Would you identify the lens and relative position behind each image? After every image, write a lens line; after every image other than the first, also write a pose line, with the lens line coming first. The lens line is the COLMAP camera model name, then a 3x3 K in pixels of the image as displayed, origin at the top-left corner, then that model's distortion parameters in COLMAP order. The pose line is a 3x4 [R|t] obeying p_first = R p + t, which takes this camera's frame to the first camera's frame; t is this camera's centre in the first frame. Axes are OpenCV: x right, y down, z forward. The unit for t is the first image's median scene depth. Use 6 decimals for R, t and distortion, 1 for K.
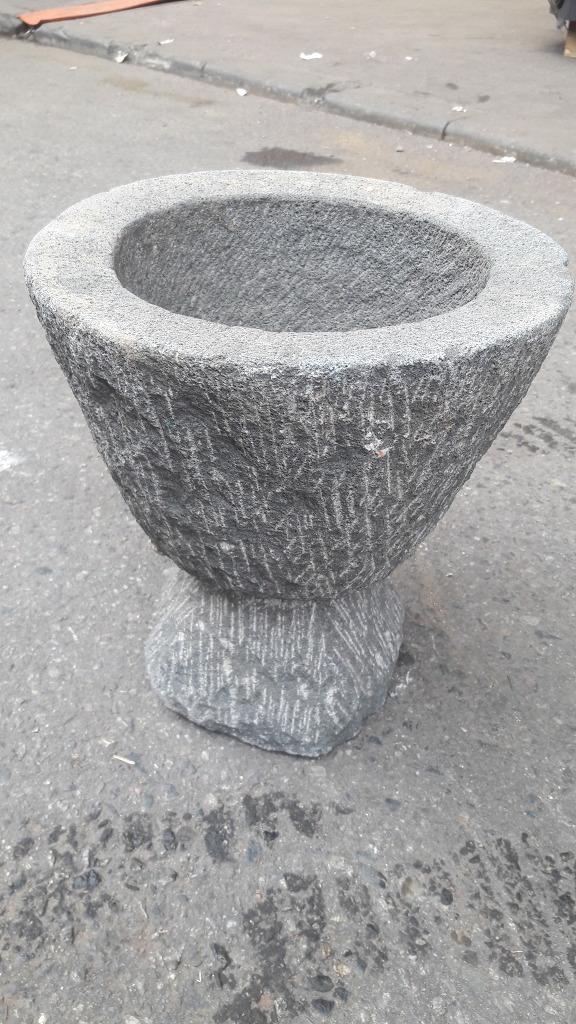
lens RADIAL K [[841.3, 0, 287.9], [0, 841.3, 503.3], [0, 0, 1]] dist [0.050257, -0.073116]
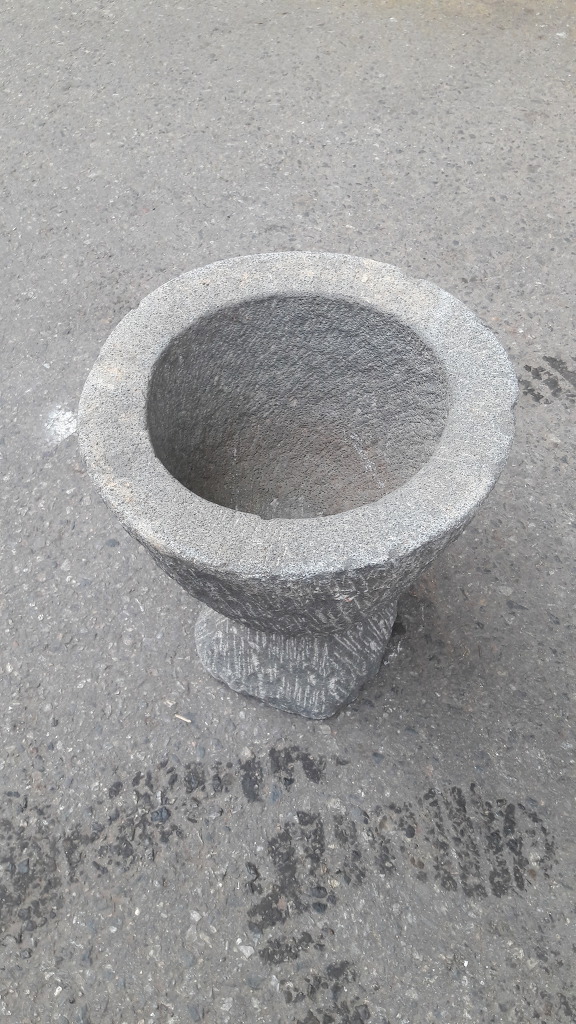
lens RADIAL K [[841.3, 0, 294.8], [0, 841.3, 489.0], [0, 0, 1]] dist [0.050257, -0.073116]
pose [[0.997285, -0.003527, -0.073552, 0.089385], [0.024591, 0.957460, 0.287515, -0.447236], [0.069409, -0.288543, 0.954948, -0.184537]]
